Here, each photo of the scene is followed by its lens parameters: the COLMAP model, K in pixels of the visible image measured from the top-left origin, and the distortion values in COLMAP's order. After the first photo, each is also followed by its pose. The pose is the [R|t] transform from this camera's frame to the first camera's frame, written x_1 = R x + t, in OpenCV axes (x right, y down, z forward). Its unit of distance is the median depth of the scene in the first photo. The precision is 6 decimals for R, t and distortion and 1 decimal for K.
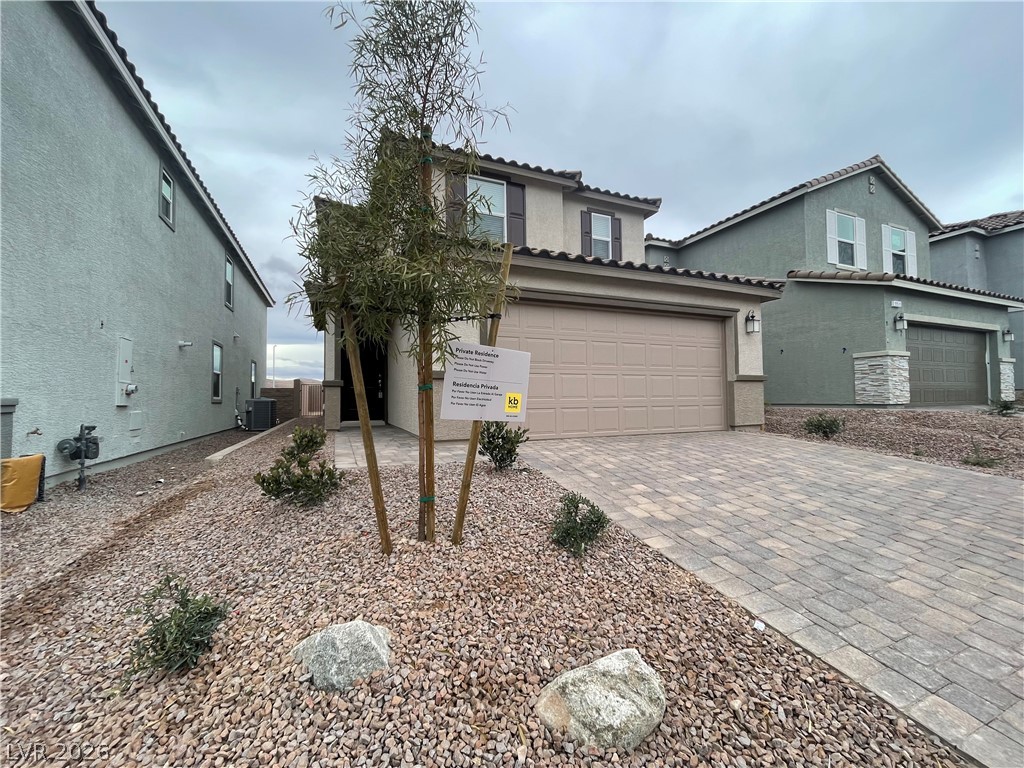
lens RADIAL K [[417.6, 0, 510.9], [0, 417.6, 386.7], [0, 0, 1]] dist [-0.002012, 0.000372]
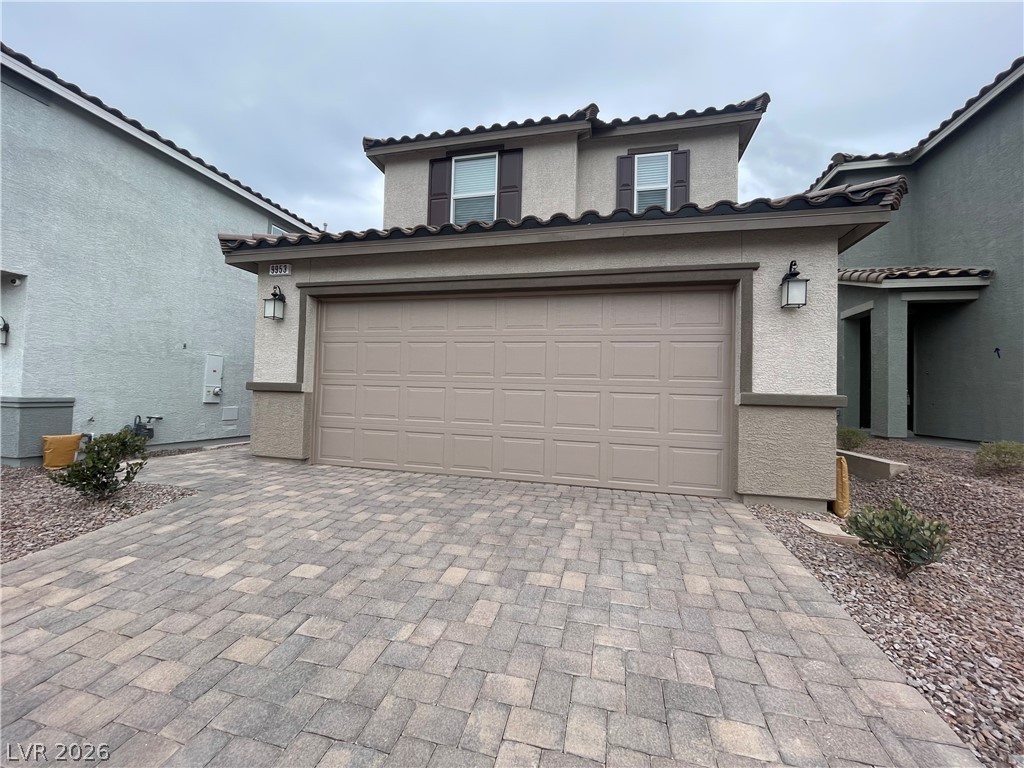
lens RADIAL K [[419.3, 0, 509.1], [0, 419.3, 384.5], [0, 0, 1]] dist [0.000851, 0.000548]
pose [[0.795762, 0.017582, -0.605354, 0.499157], [-0.021802, 0.999762, 0.000378, -0.026710], [0.605217, 0.012896, 0.795956, 0.337552]]
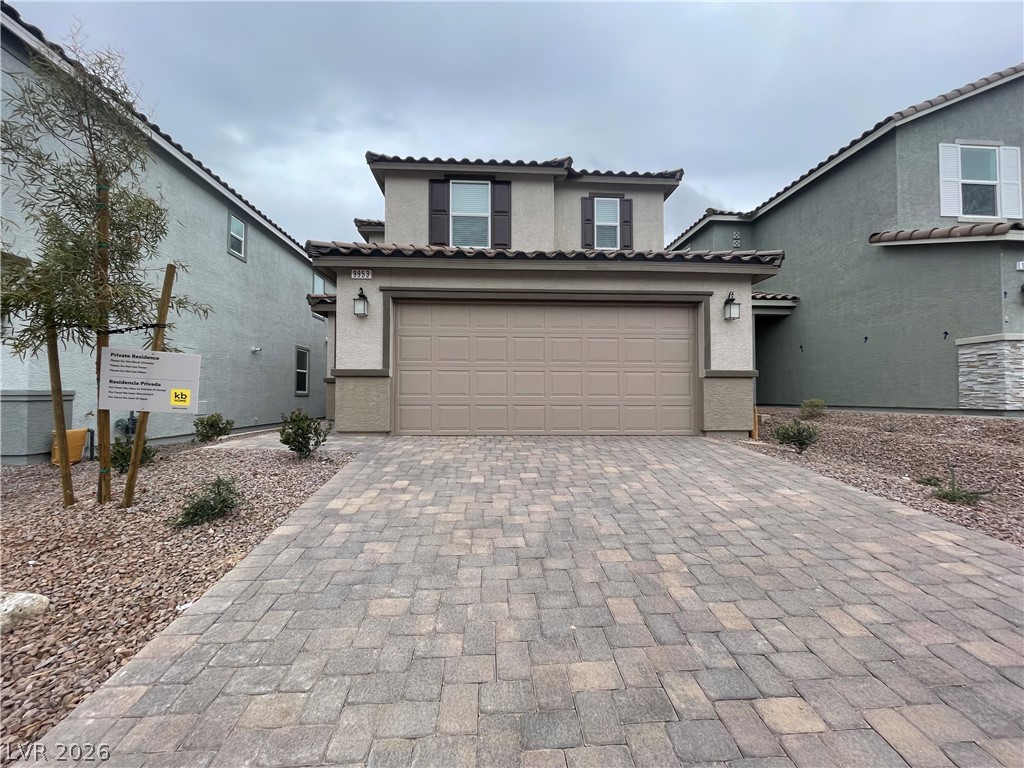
lens RADIAL K [[417.6, 0, 510.9], [0, 417.6, 386.7], [0, 0, 1]] dist [-0.002012, 0.000372]
pose [[0.940328, 0.004914, -0.340234, 0.366221], [-0.002219, 0.999963, 0.008310, -0.001065], [0.340262, -0.007060, 0.940304, 0.057633]]
